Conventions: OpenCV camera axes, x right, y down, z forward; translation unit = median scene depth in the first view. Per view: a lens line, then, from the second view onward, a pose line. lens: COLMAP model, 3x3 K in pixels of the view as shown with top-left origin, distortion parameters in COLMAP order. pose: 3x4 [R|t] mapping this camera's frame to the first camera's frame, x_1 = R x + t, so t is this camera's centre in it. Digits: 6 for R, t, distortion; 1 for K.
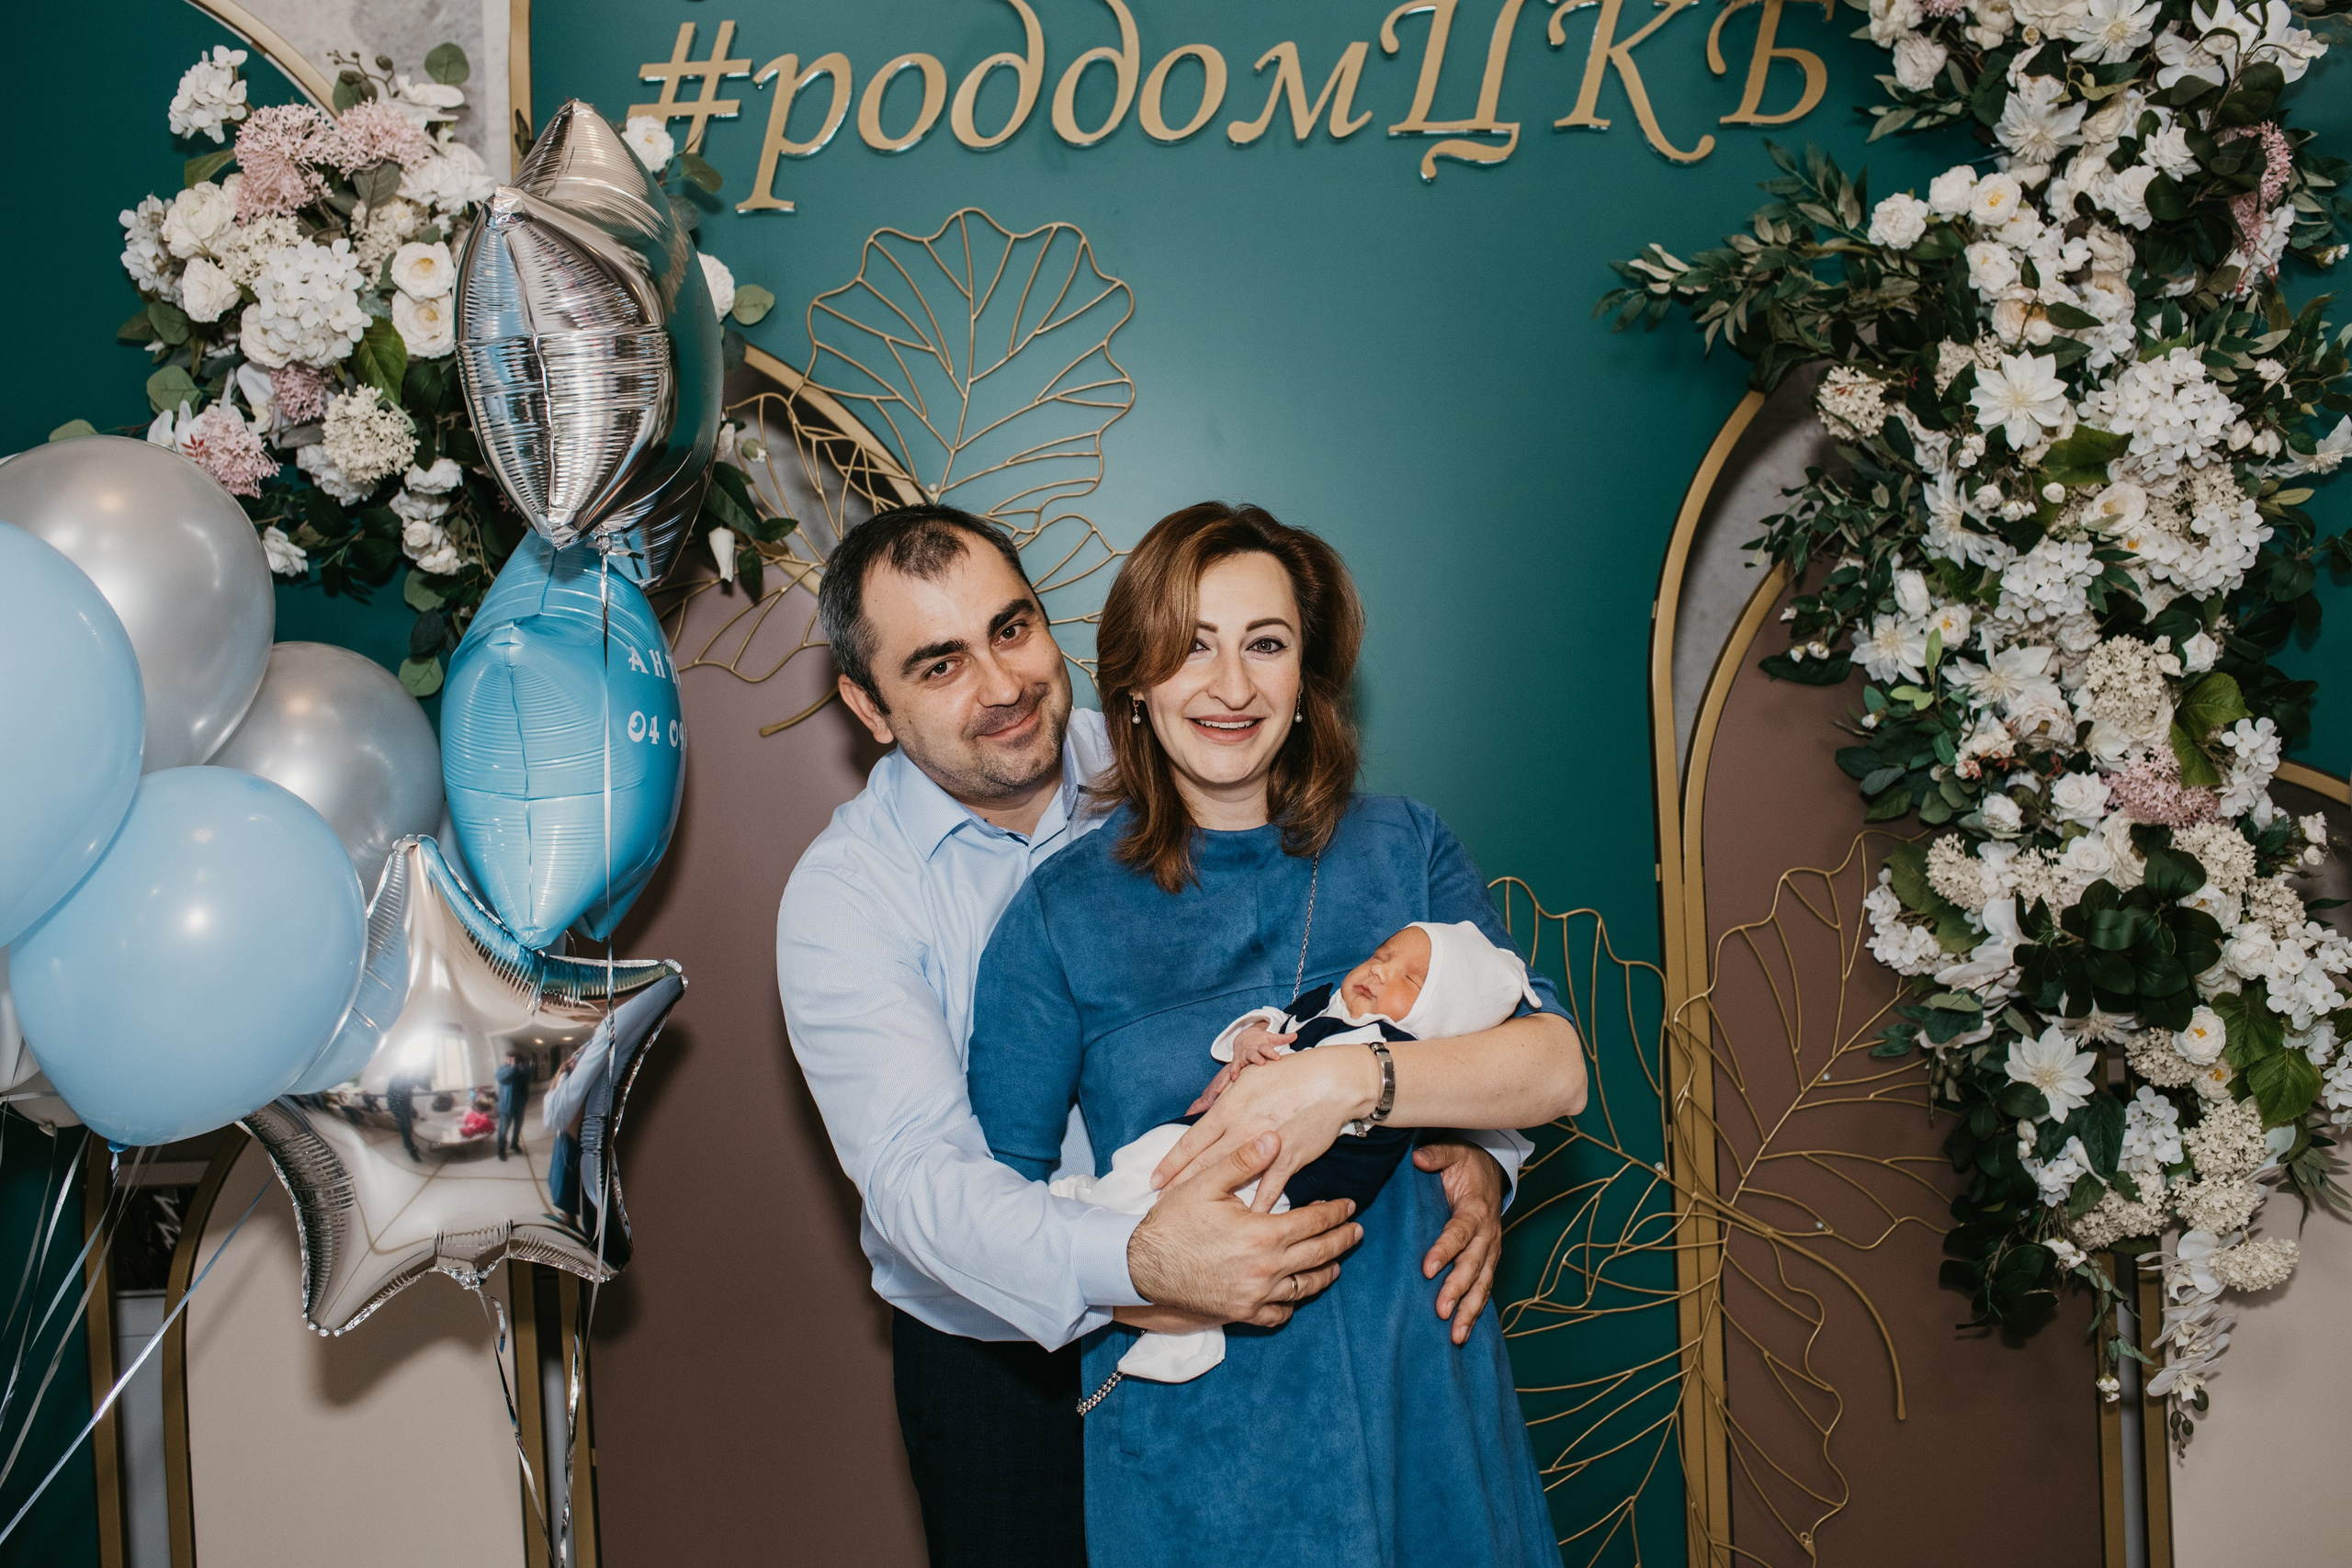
lens RADIAL K [[2287.2, 0, 1176.0], [0, 2287.2, 784.0], [0, 0, 1]] dist [-0.103838, 0.107144]
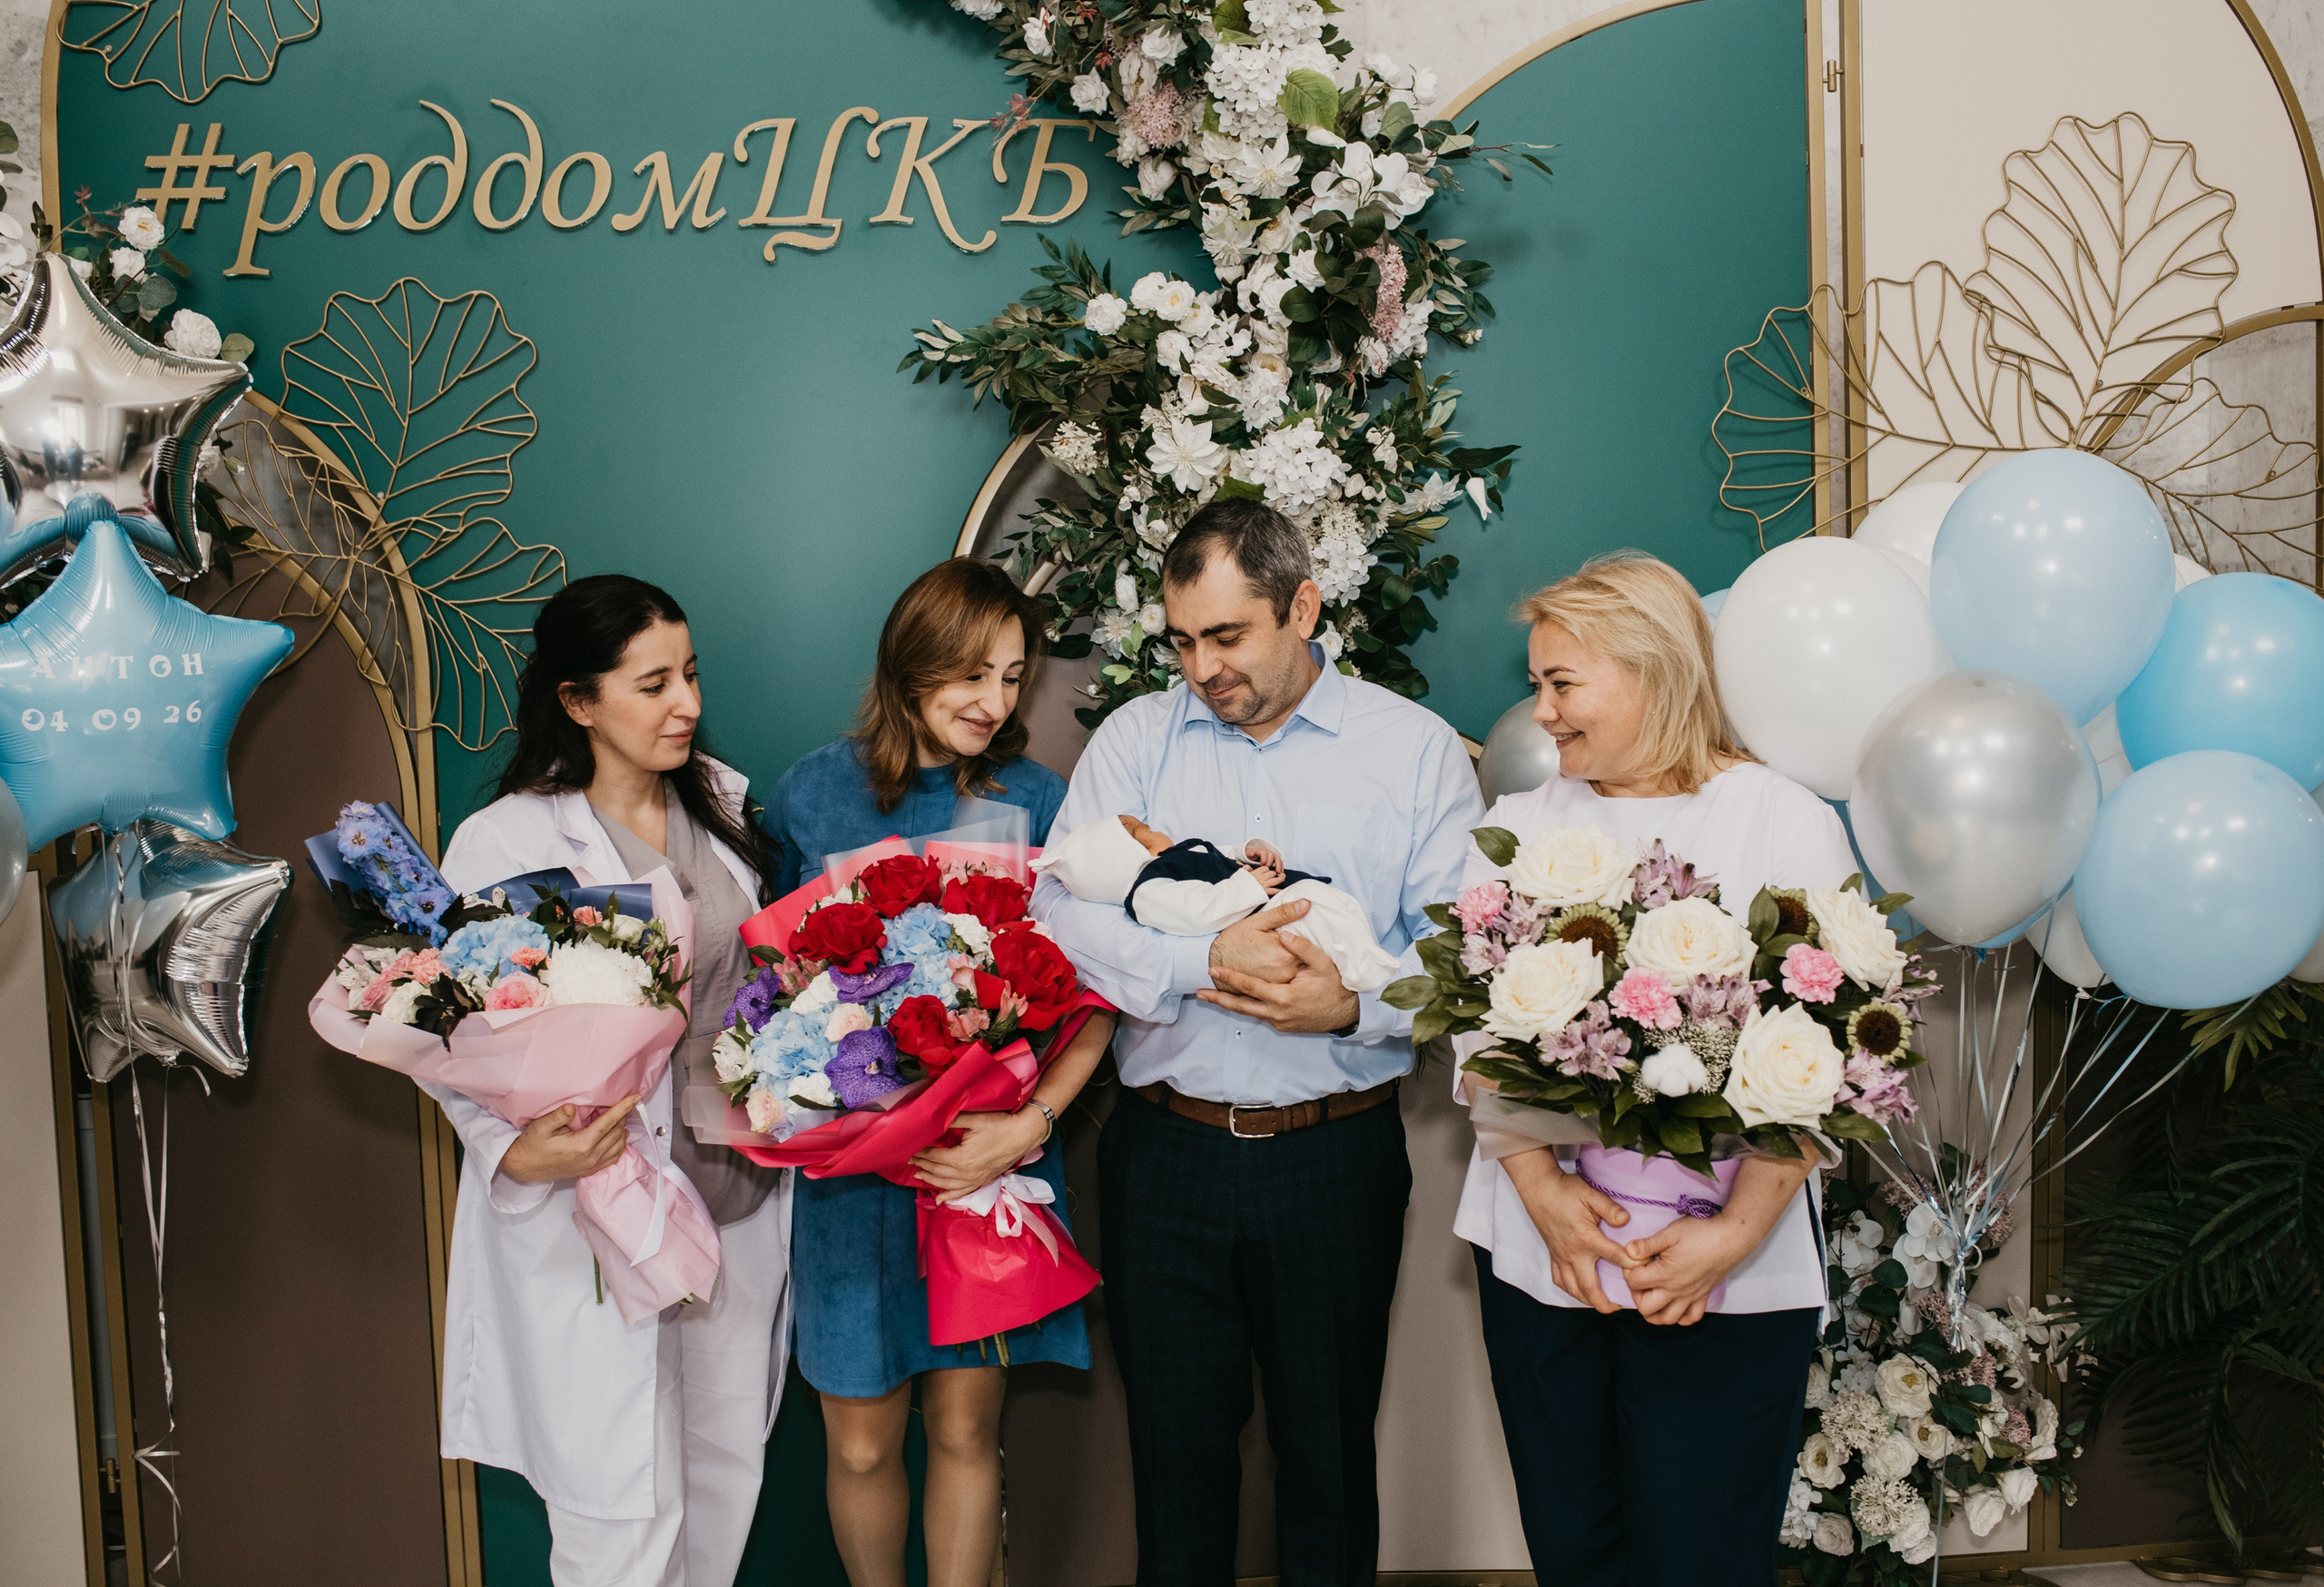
lens RADIAL K [[2291.3, 0, 1187.7], [0, 2291.3, 785.1], [0, 0, 1]] dist [-0.103609, 0.104238]
pose [[0.996689, 0.016671, 0.079577, 0.260481], [-0.022459, 0.997123, 0.072403, -0.071261], [-0.078141, -0.073951, 0.994196, -0.339516]]
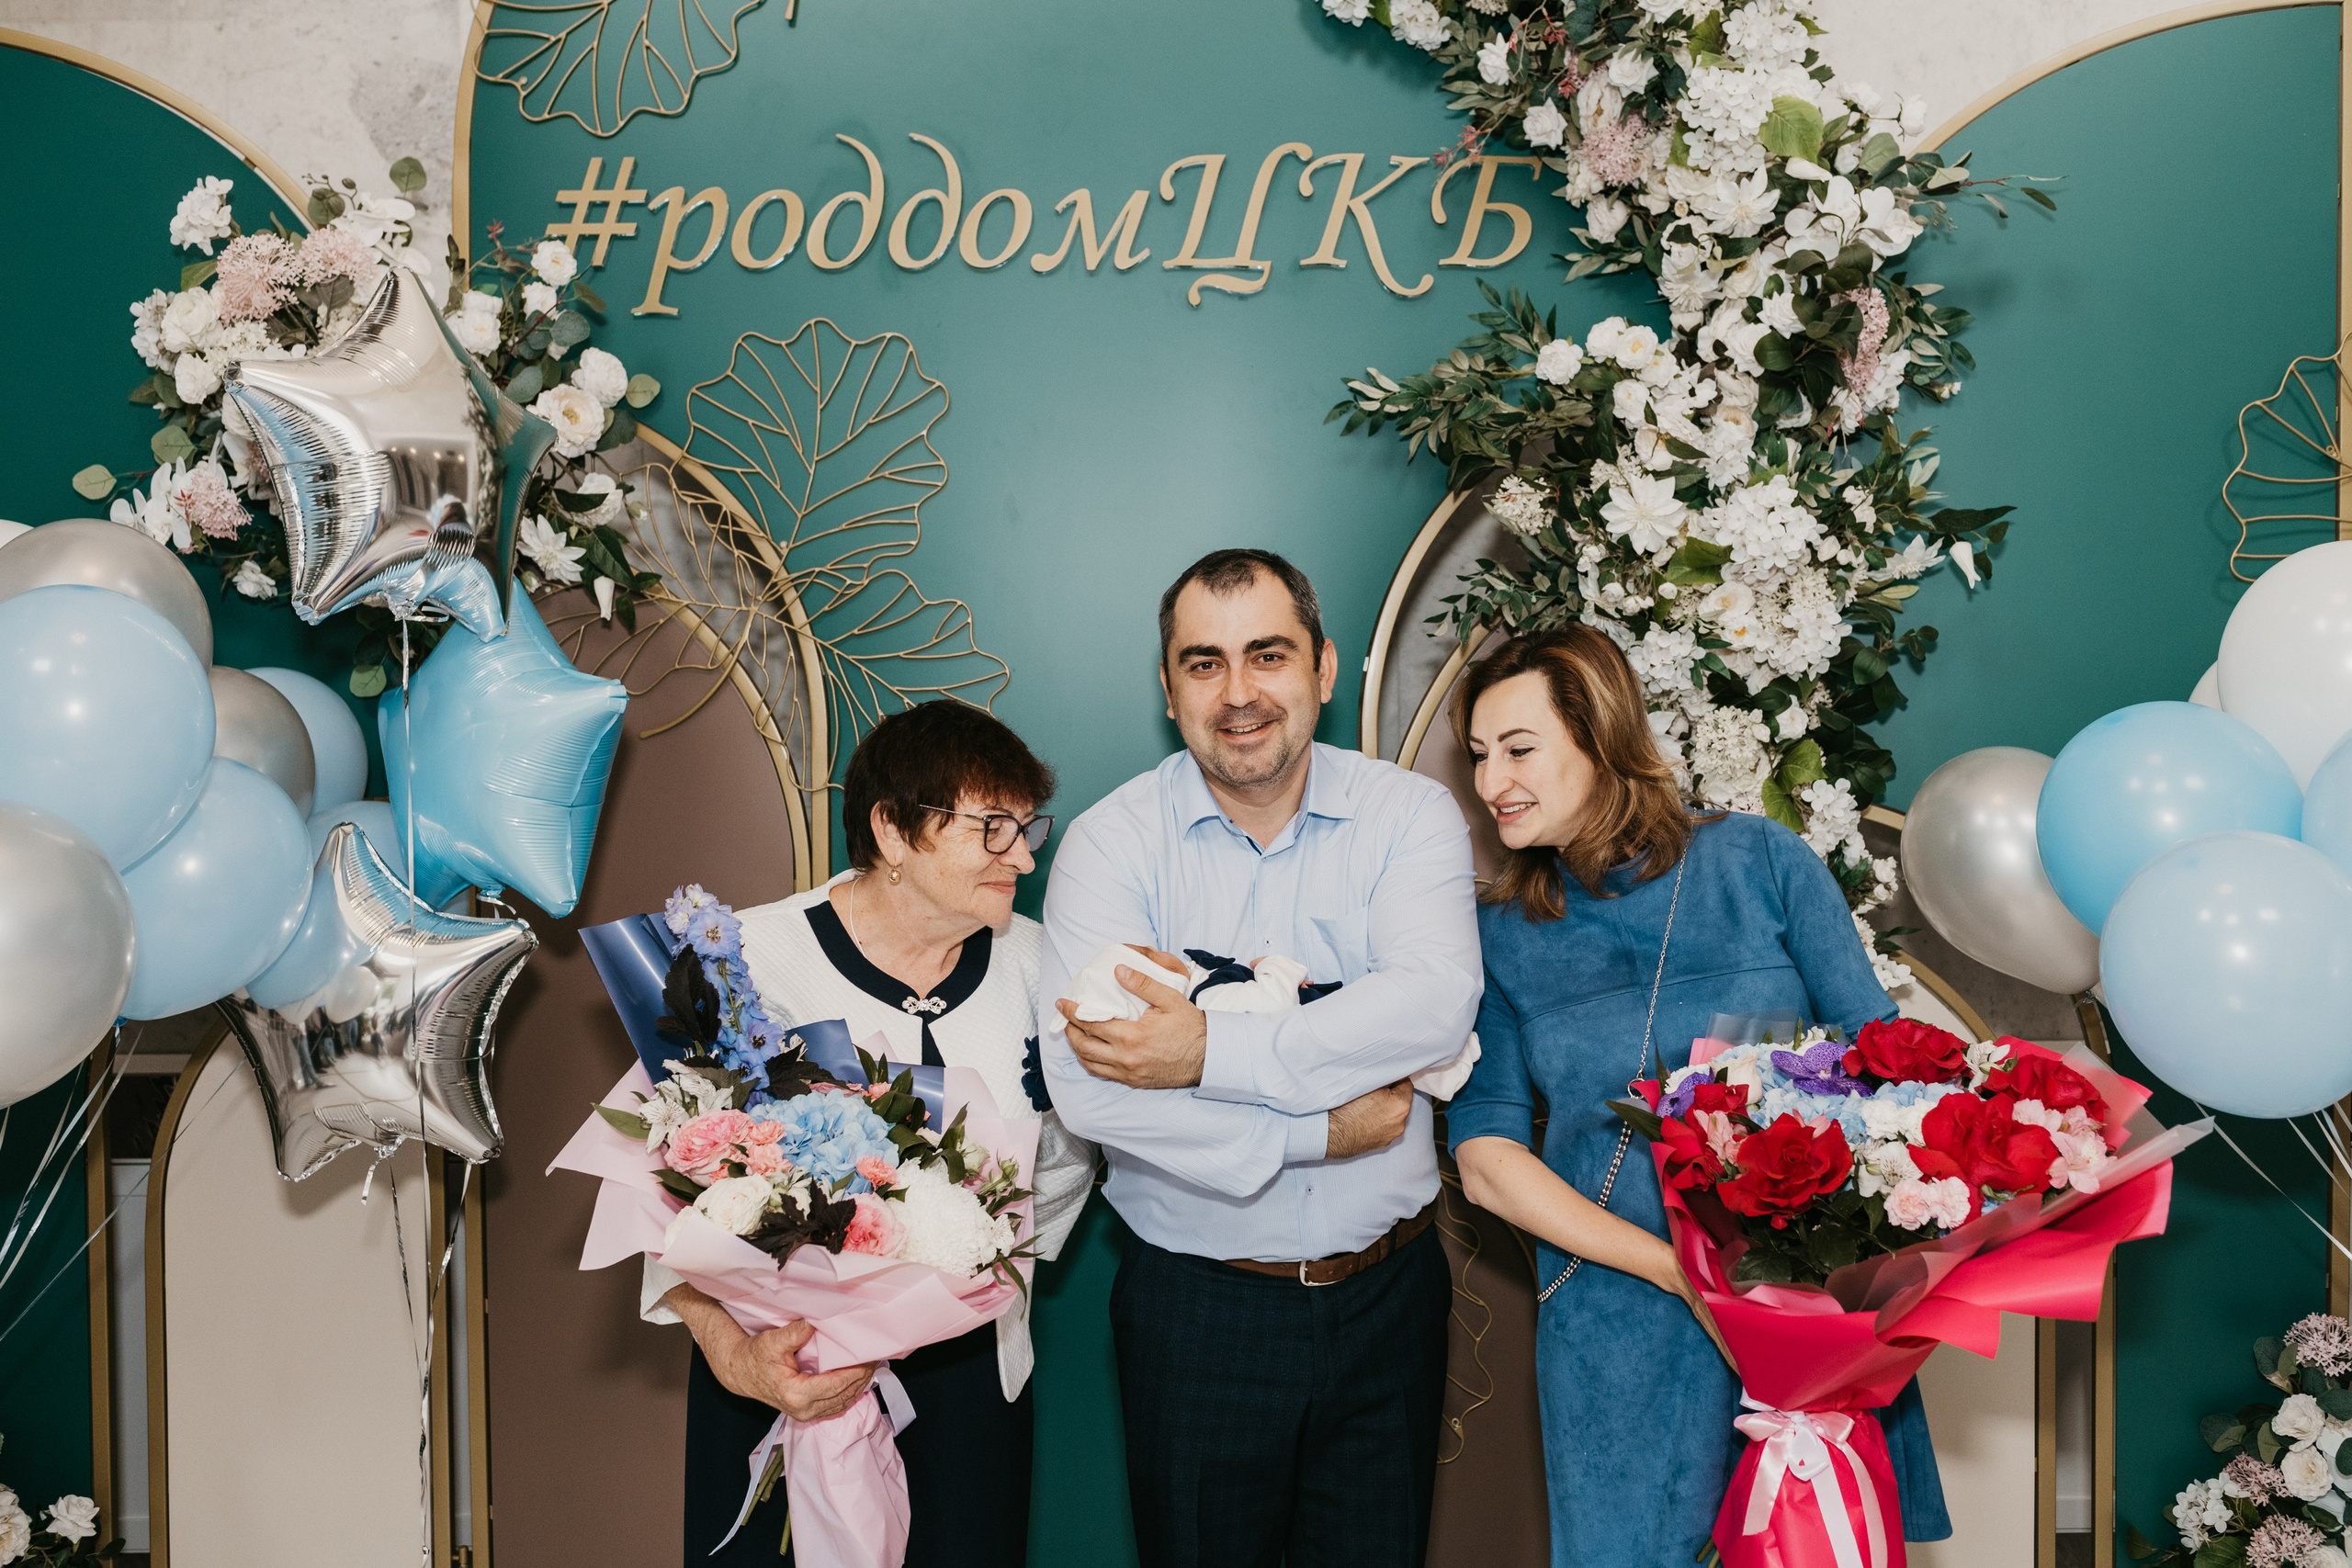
lens RADIAL K [[2264.1, 0, 1176.0], [0, 2264.1, 784.0], [0, 0, 1]] dist [-0.045331, 0.083310]
pose [[0.998483, 0.042781, -0.034673, 0.161011], [-0.041492, 0.998451, 0.037061, -0.055786], [0.036205, -0.035566, 0.998711, -0.236338]]
